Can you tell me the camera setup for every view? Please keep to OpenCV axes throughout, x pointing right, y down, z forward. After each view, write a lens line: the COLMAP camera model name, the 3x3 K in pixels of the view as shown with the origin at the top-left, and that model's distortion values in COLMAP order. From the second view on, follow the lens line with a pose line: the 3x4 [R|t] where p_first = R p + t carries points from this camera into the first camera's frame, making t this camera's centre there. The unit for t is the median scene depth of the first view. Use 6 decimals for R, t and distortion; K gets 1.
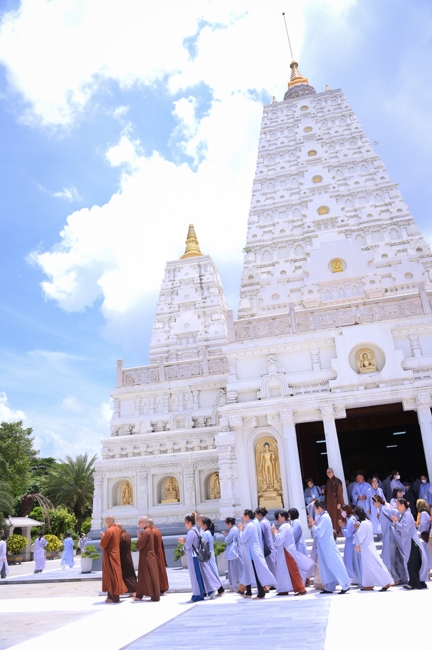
lens RADIAL K [[508.9, 0, 216.0], [0, 508.9, 325.0], [0, 0, 1]] dist [-0.051432, -0.000327]
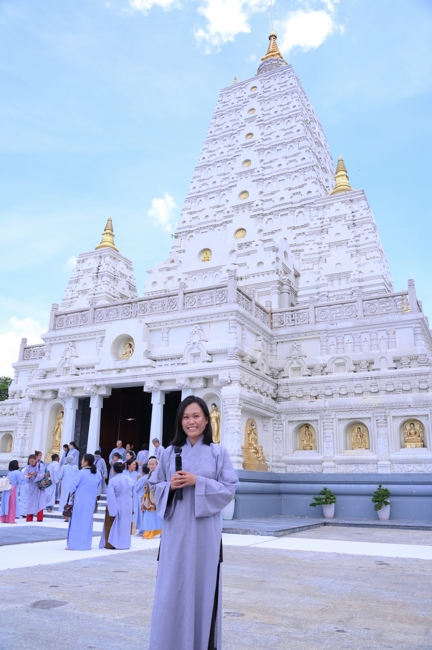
lens RADIAL K [[520.1, 0, 216.0], [0, 520.1, 325.0], [0, 0, 1]] dist [-0.048399, 0.005890]
pose [[0.967146, 0.011843, -0.253945, 0.443027], [0.008983, 0.996699, 0.080692, -0.046343], [0.254063, -0.080322, 0.963847, -0.072752]]
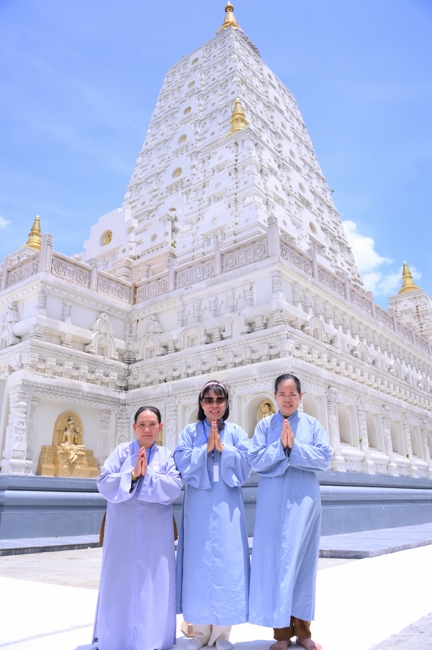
lens RADIAL K [[520.1, 0, 216.0], [0, 520.1, 325.0], [0, 0, 1]] dist [-0.048399, 0.005890]
pose [[0.905502, -0.091739, -0.414307, 0.665257], [0.114757, 0.992911, 0.030955, 0.032910], [0.408530, -0.075575, 0.909611, 0.138380]]
